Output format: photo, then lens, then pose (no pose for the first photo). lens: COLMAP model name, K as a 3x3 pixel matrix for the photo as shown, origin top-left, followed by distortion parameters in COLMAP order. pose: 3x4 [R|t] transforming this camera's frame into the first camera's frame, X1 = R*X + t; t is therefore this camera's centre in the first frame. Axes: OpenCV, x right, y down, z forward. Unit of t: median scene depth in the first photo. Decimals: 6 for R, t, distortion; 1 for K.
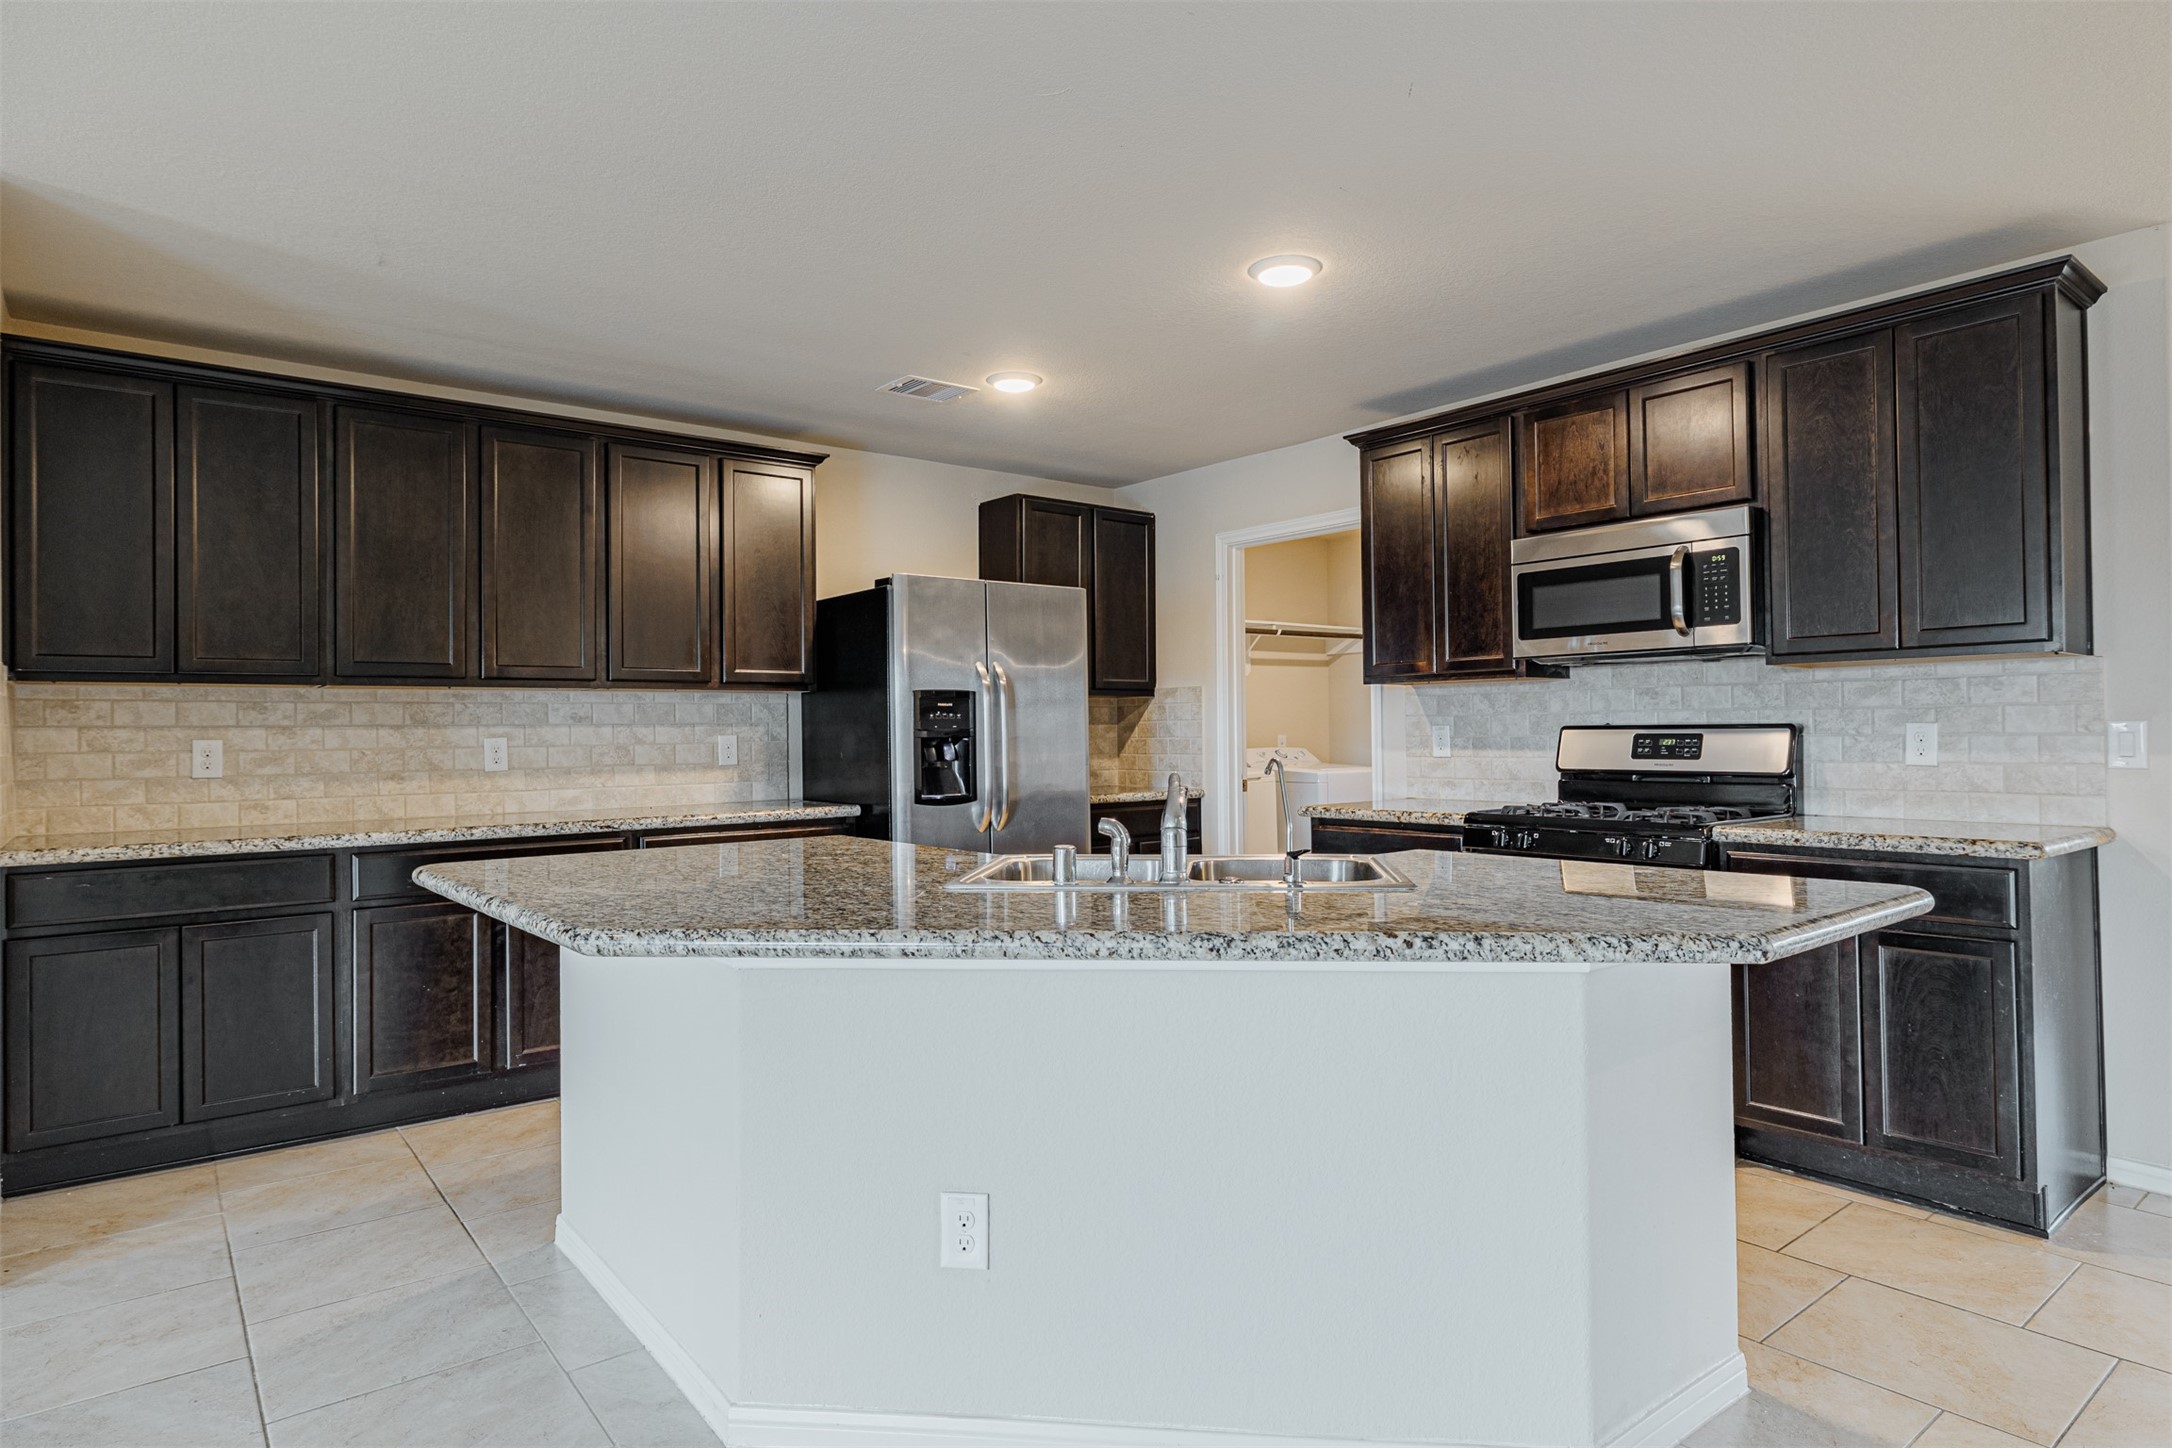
lens RADIAL K [[1216.5, 0, 1090.8], [0, 1216.5, 718.9], [0, 0, 1]] dist [-0.003021, -0.000162]
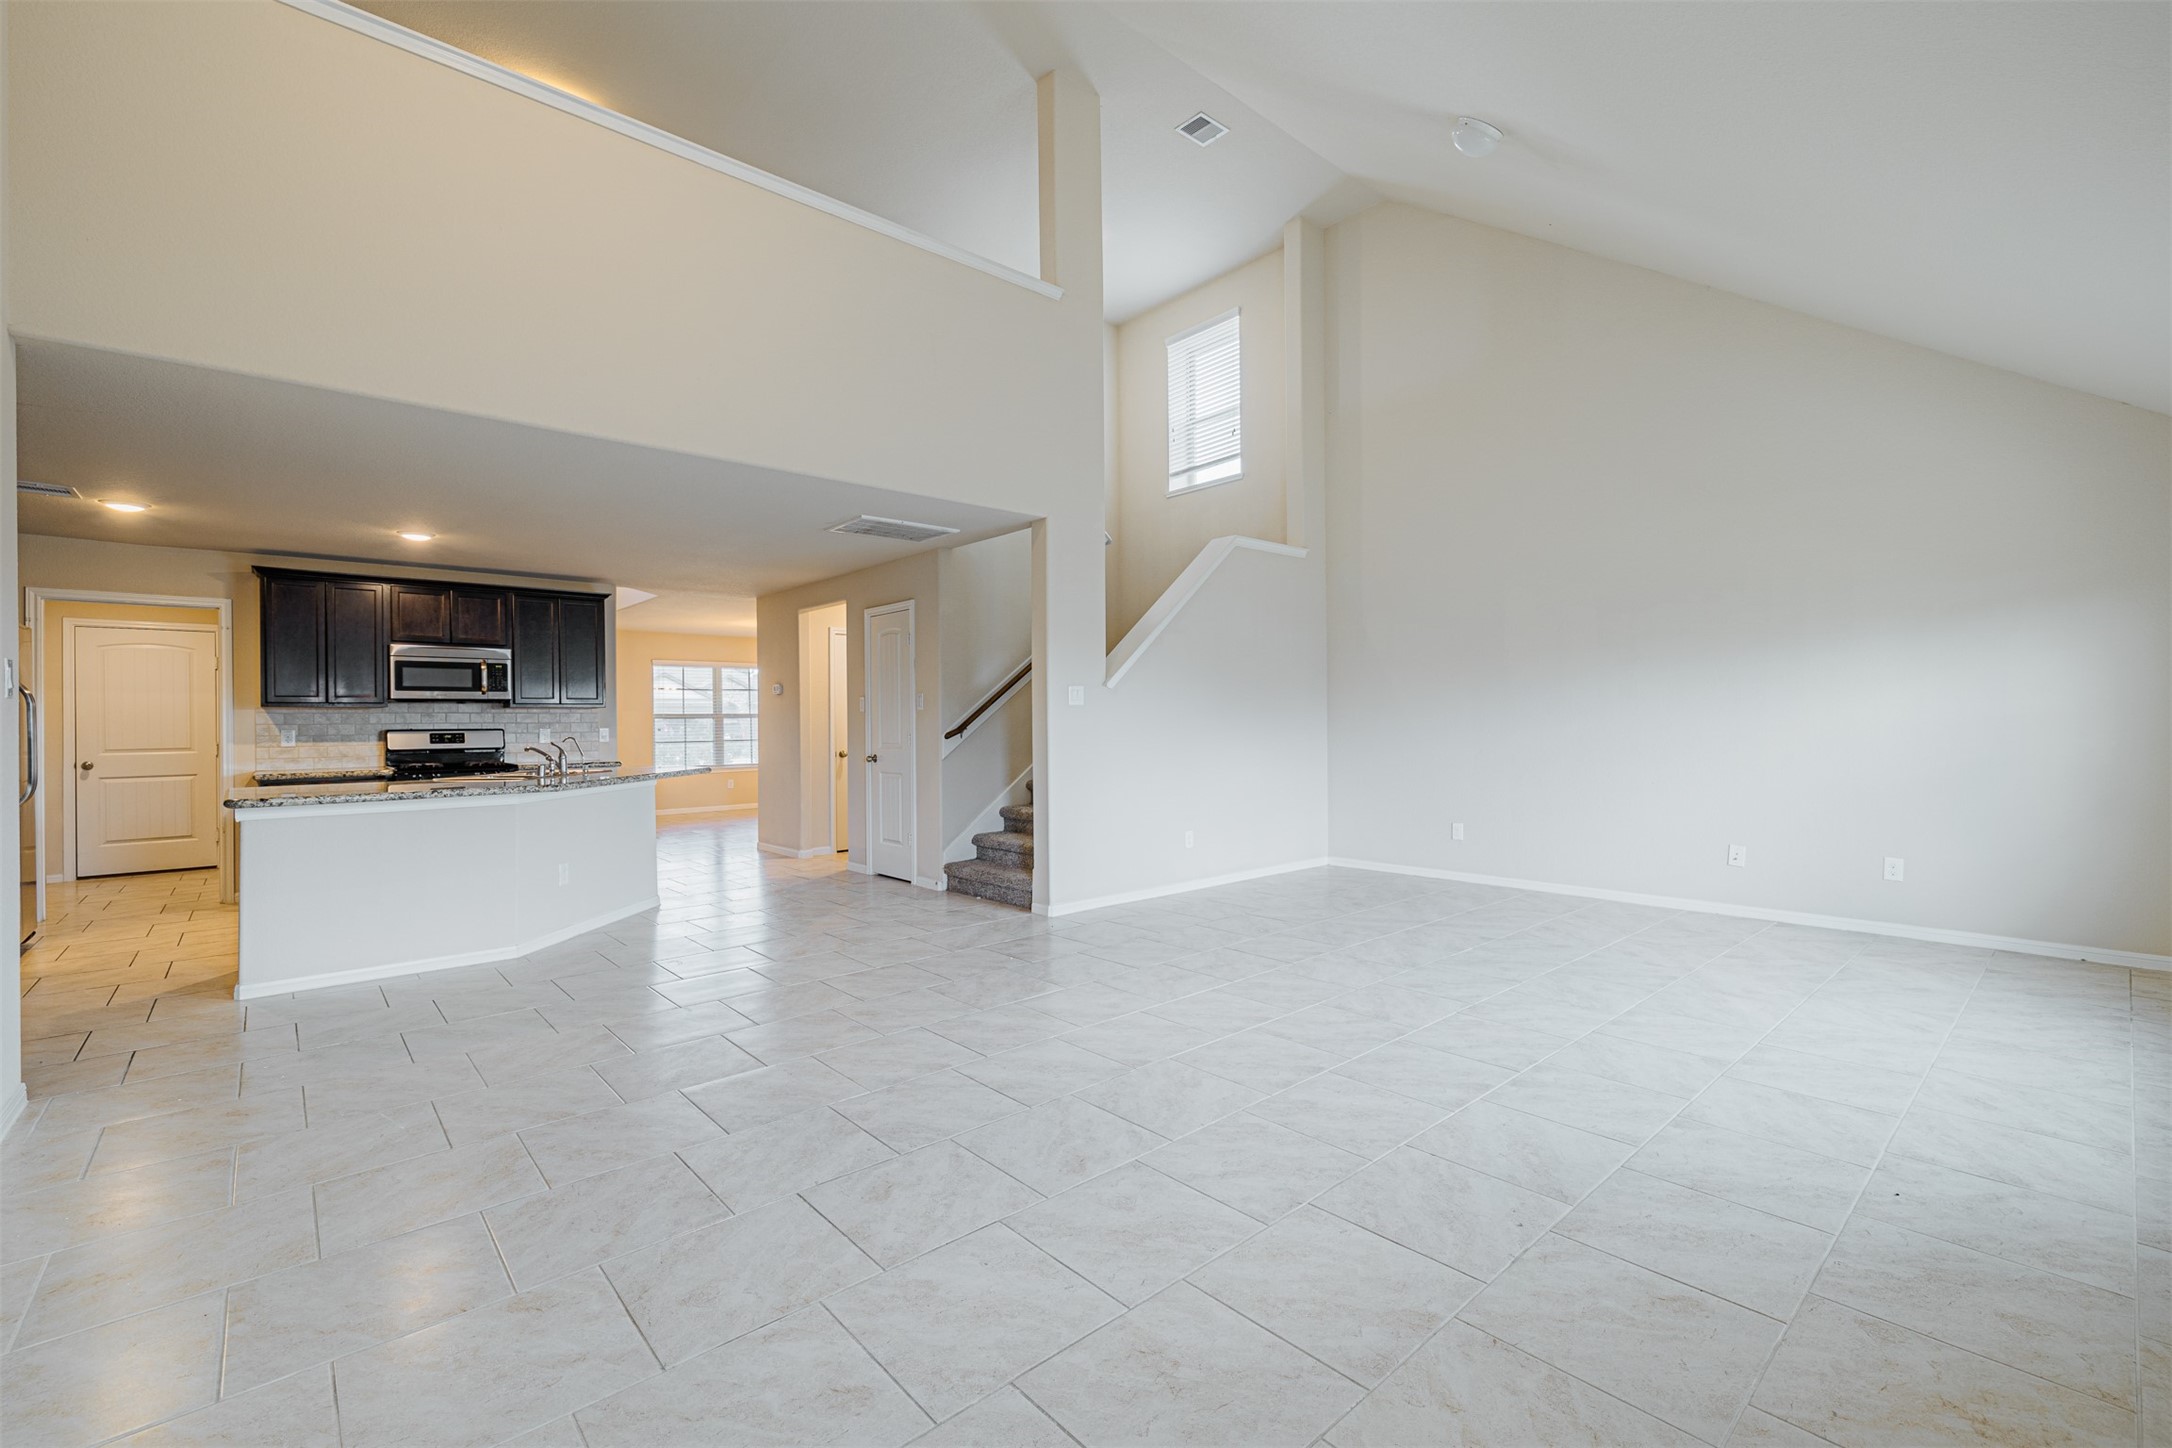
lens RADIAL K [[914.6, 0, 1103.8], [0, 914.6, 724.6], [0, 0, 1]] dist [-0.000191, 0.000568]
pose [[-0.058564, 0.008726, 0.998245, -1.376971], [-0.000091, 0.999962, -0.008746, 0.010998], [-0.998284, -0.000603, -0.058561, -0.182758]]
